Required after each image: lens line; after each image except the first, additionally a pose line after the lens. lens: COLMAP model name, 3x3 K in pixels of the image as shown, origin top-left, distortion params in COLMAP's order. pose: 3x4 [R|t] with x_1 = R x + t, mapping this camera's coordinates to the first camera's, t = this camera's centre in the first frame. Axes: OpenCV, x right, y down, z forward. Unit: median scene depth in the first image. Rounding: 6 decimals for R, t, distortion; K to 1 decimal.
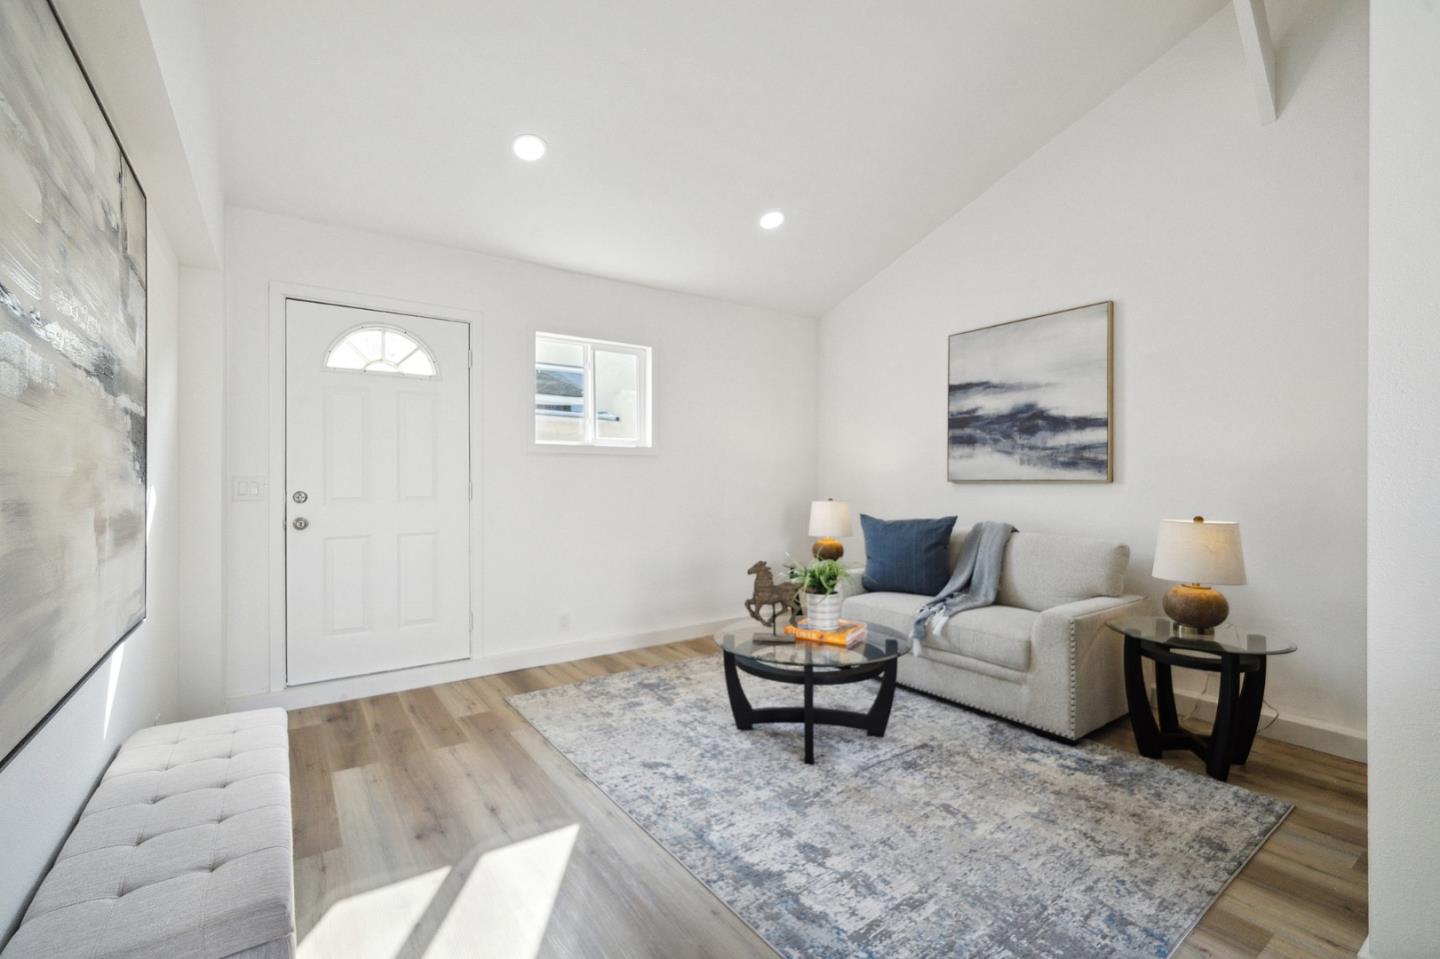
lens RADIAL K [[616.2, 0, 720.0], [0, 616.2, 479.5], [0, 0, 1]] dist [-0.000830, -0.000137]
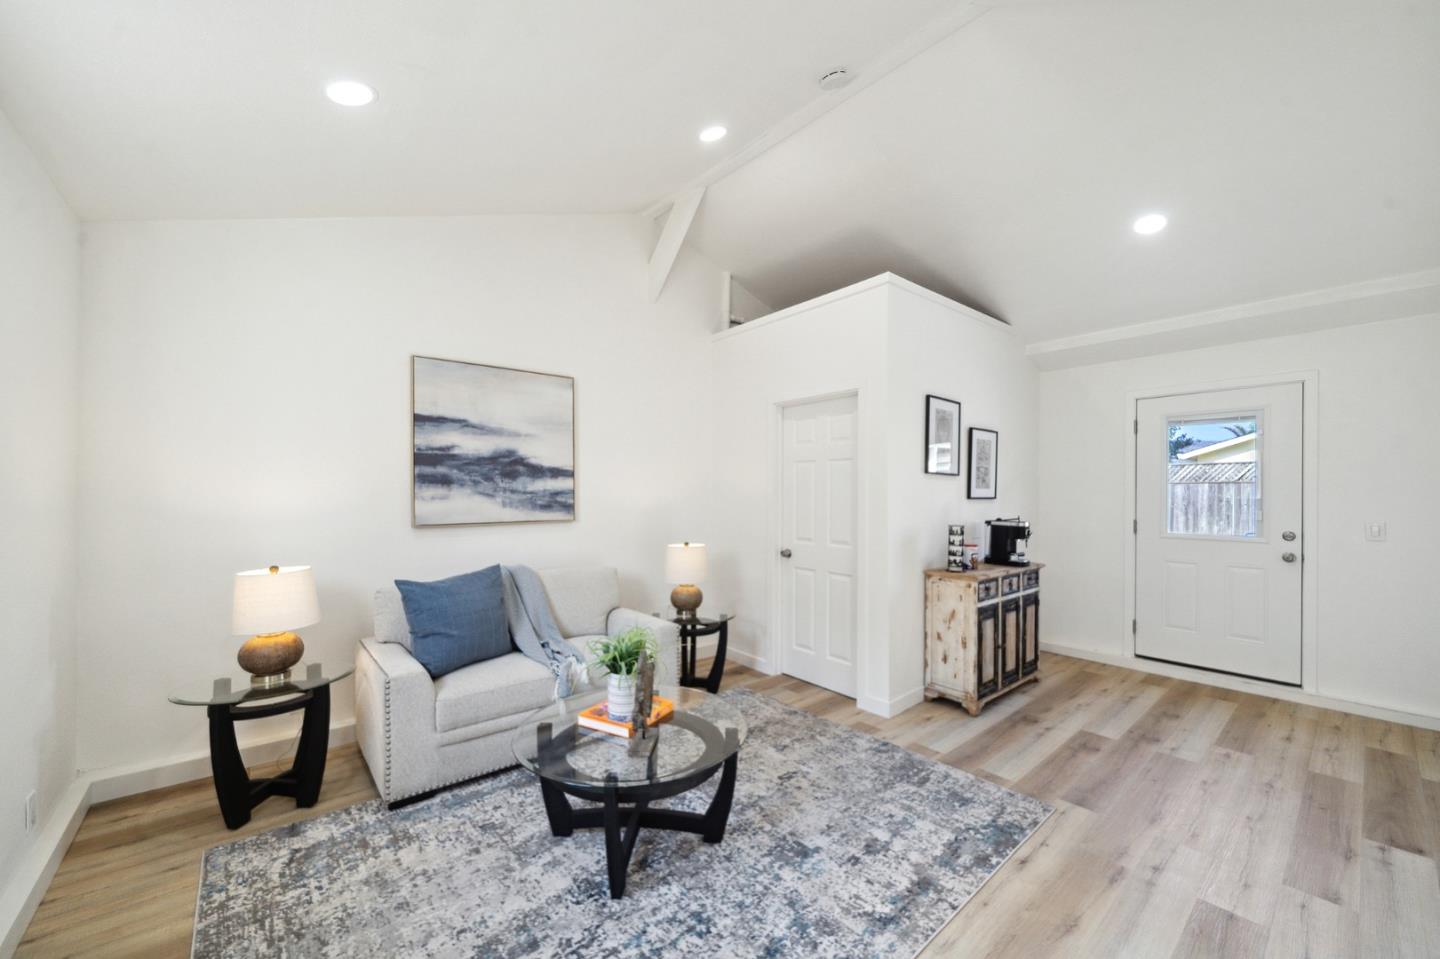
lens RADIAL K [[555.1, 0, 720.0], [0, 555.1, 479.5], [0, 0, 1]] dist [0.000304, -0.000074]
pose [[-0.077644, 0.057756, 0.995307, -0.467767], [0.028435, 0.998043, -0.055697, -0.008834], [-0.996576, 0.023977, -0.079135, 0.718678]]
